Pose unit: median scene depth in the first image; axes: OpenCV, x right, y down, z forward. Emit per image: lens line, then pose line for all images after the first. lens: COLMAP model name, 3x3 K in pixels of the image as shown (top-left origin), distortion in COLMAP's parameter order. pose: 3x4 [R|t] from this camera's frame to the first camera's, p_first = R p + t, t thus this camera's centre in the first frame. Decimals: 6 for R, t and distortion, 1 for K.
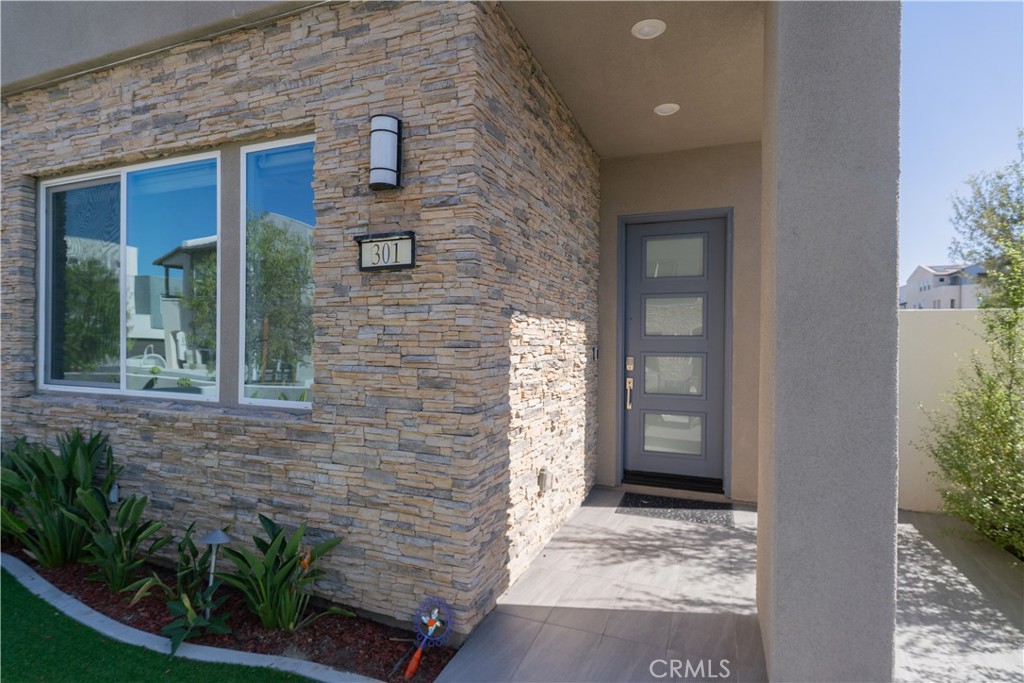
lens RADIAL K [[524.9, 0, 504.9], [0, 524.9, 341.8], [0, 0, 1]] dist [0.001587, 0.000830]
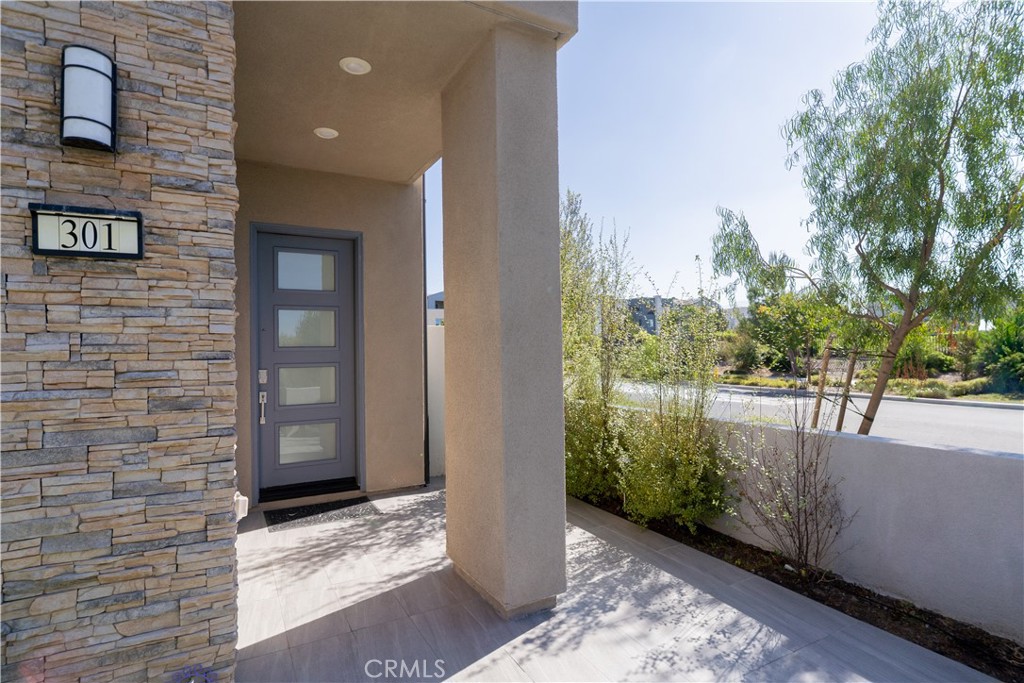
lens RADIAL K [[524.9, 0, 504.9], [0, 524.9, 341.8], [0, 0, 1]] dist [0.001587, 0.000830]
pose [[0.638506, -0.002110, 0.769614, -0.414744], [0.022463, 0.999621, -0.015895, 0.006218], [-0.769289, 0.027436, 0.638312, 0.082577]]
